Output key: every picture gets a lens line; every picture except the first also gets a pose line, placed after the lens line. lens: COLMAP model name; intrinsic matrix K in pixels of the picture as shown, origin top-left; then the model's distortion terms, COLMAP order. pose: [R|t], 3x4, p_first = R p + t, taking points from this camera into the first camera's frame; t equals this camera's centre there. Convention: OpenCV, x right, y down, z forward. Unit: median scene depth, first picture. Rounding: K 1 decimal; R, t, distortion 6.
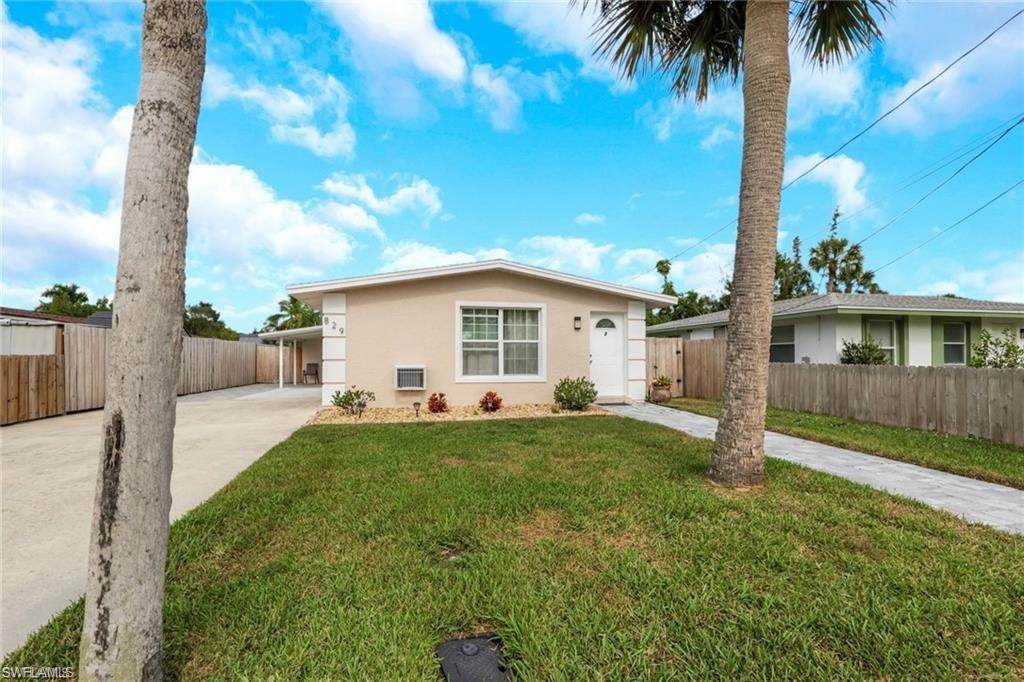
lens RADIAL K [[483.0, 0, 512.0], [0, 483.0, 341.0], [0, 0, 1]] dist [-0.001157, 0.000134]
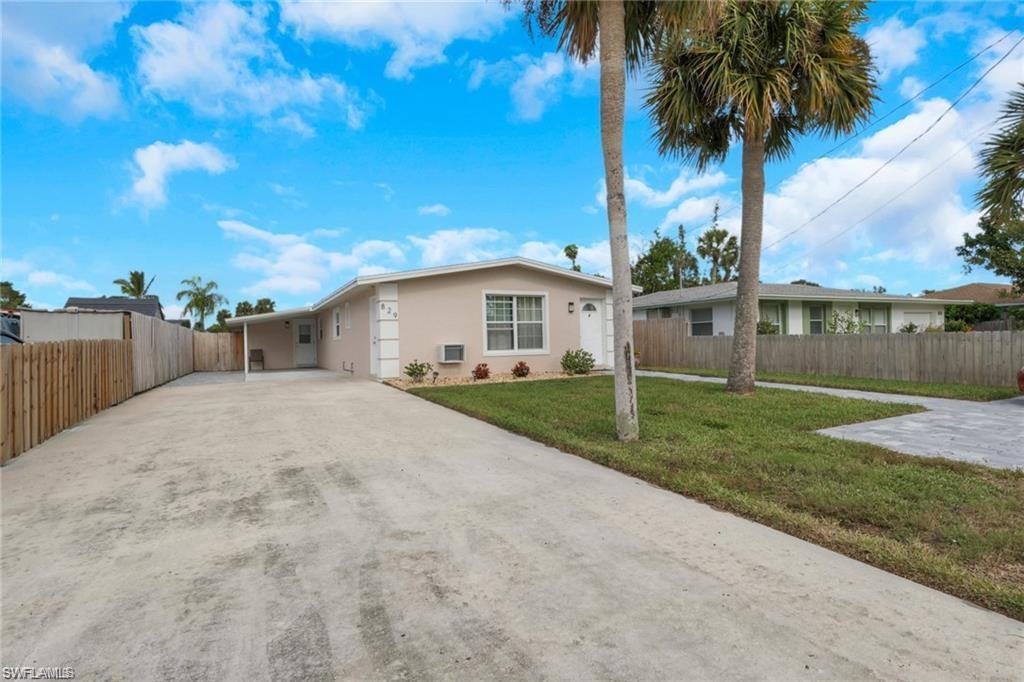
lens RADIAL K [[534.2, 0, 512.5], [0, 534.2, 330.0], [0, 0, 1]] dist [0.001095, 0.000142]
pose [[0.969269, -0.015585, 0.245510, -0.360364], [0.013196, 0.999848, 0.011369, 0.004376], [-0.245650, -0.007780, 0.969327, -0.319697]]
